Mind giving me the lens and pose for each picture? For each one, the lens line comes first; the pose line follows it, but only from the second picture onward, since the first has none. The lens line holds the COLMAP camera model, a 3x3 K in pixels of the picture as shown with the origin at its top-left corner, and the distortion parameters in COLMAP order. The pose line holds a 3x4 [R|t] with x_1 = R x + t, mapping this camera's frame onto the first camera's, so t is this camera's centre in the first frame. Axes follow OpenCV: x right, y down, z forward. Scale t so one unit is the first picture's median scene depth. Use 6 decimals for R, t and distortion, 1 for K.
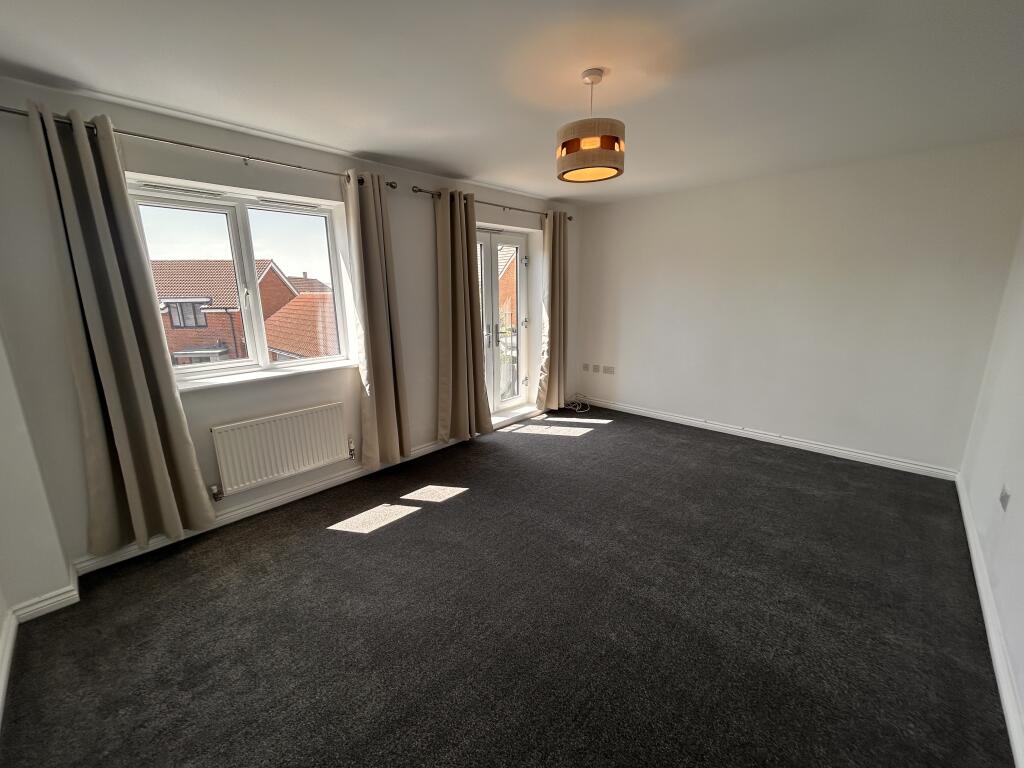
lens RADIAL K [[413.5, 0, 513.9], [0, 413.5, 395.9], [0, 0, 1]] dist [-0.000844, -0.000183]
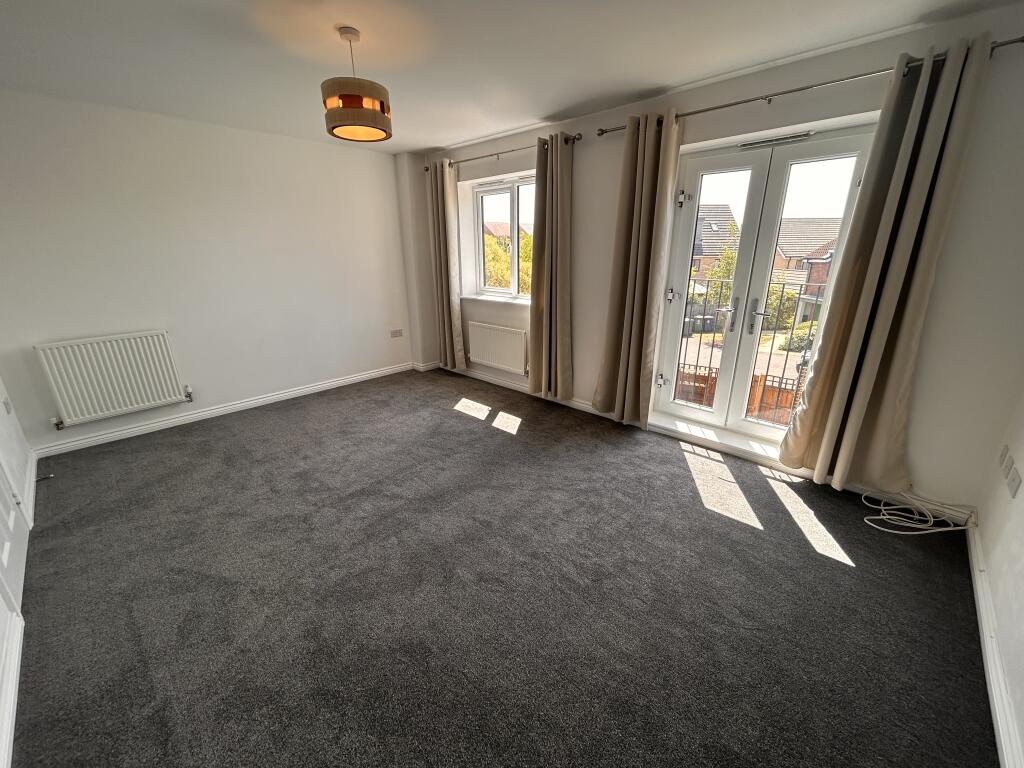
lens RADIAL K [[417.8, 0, 512.0], [0, 417.8, 384.0], [0, 0, 1]] dist [0.029523, -0.000090]
pose [[-0.007234, 0.325853, -0.945393, 0.677509], [-0.247044, 0.915530, 0.317450, -0.183671], [0.968977, 0.235850, 0.073877, 0.687927]]
